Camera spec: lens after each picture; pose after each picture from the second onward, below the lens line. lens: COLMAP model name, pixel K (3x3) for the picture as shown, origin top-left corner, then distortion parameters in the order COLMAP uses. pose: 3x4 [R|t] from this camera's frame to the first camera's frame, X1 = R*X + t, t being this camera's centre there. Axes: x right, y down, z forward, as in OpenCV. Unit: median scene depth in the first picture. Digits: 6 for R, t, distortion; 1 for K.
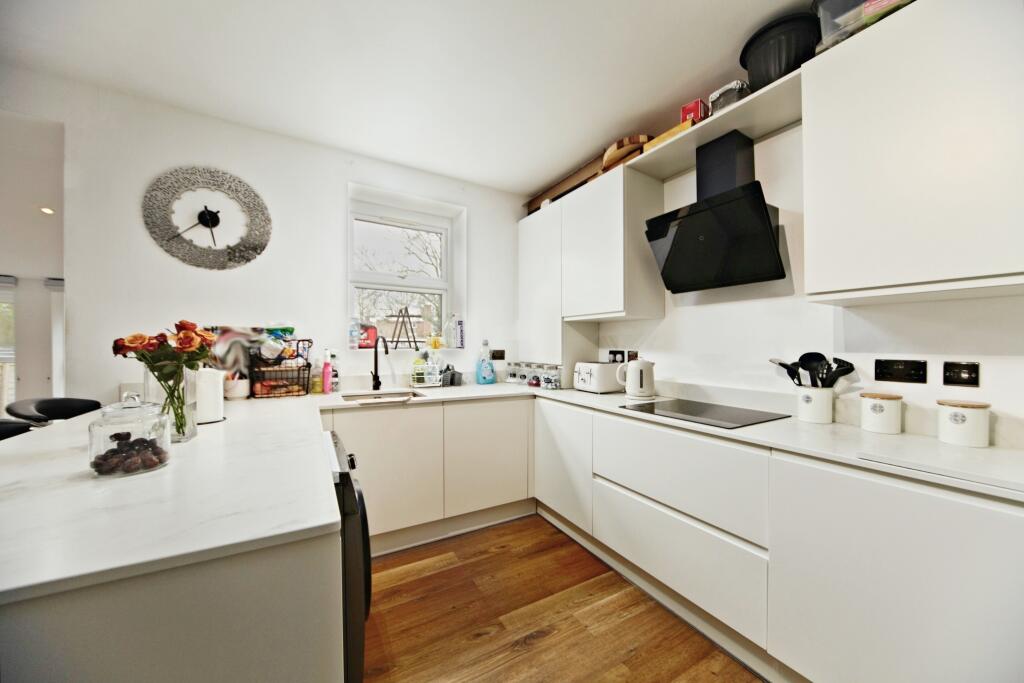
lens RADIAL K [[363.3, 0, 513.9], [0, 363.3, 342.8], [0, 0, 1]] dist [-0.011694, -0.000046]
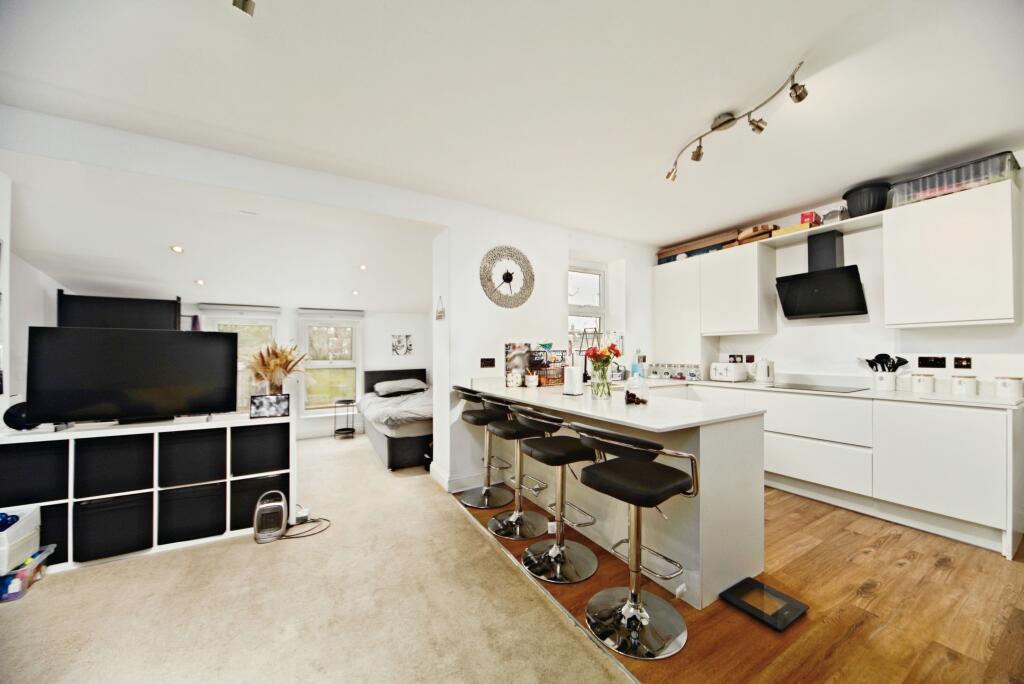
lens RADIAL K [[363.4, 0, 512.0], [0, 363.4, 349.7], [0, 0, 1]] dist [-0.011835, 0.000136]
pose [[0.999902, -0.013744, 0.002506, -0.825893], [0.013745, 0.999905, -0.000586, -0.014710], [-0.002497, 0.000620, 0.999997, -0.643510]]
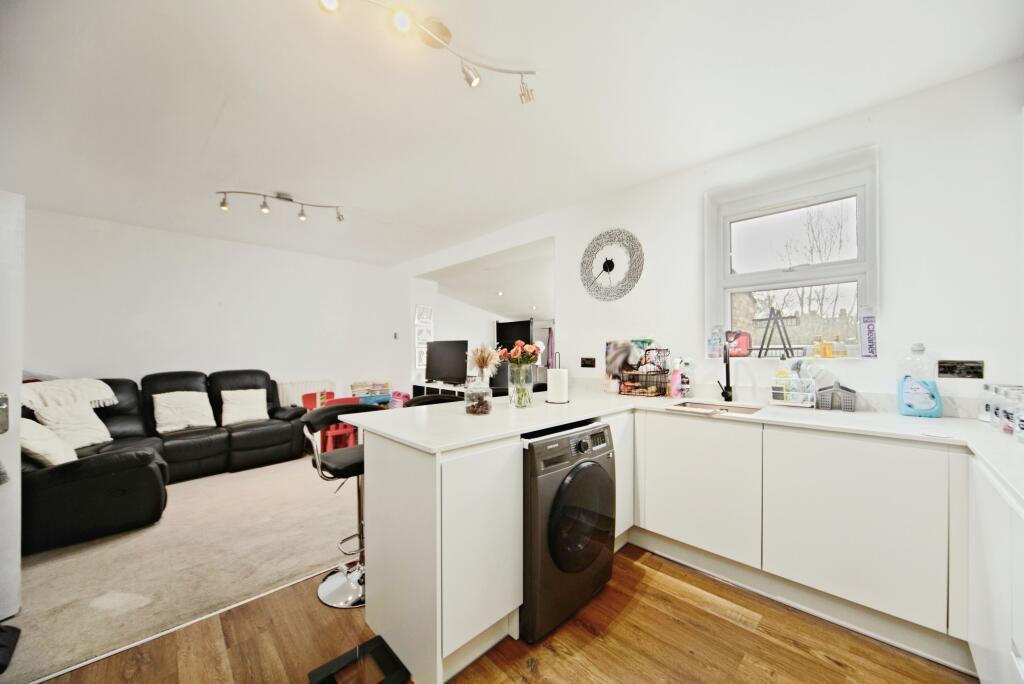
lens RADIAL K [[363.4, 0, 529.4], [0, 363.4, 348.7], [0, 0, 1]] dist [-0.011835, 0.000136]
pose [[0.275750, -0.018844, -0.961045, 0.441718], [0.009562, 0.999812, -0.016860, 0.005940], [0.961182, -0.004540, 0.275879, 0.293984]]
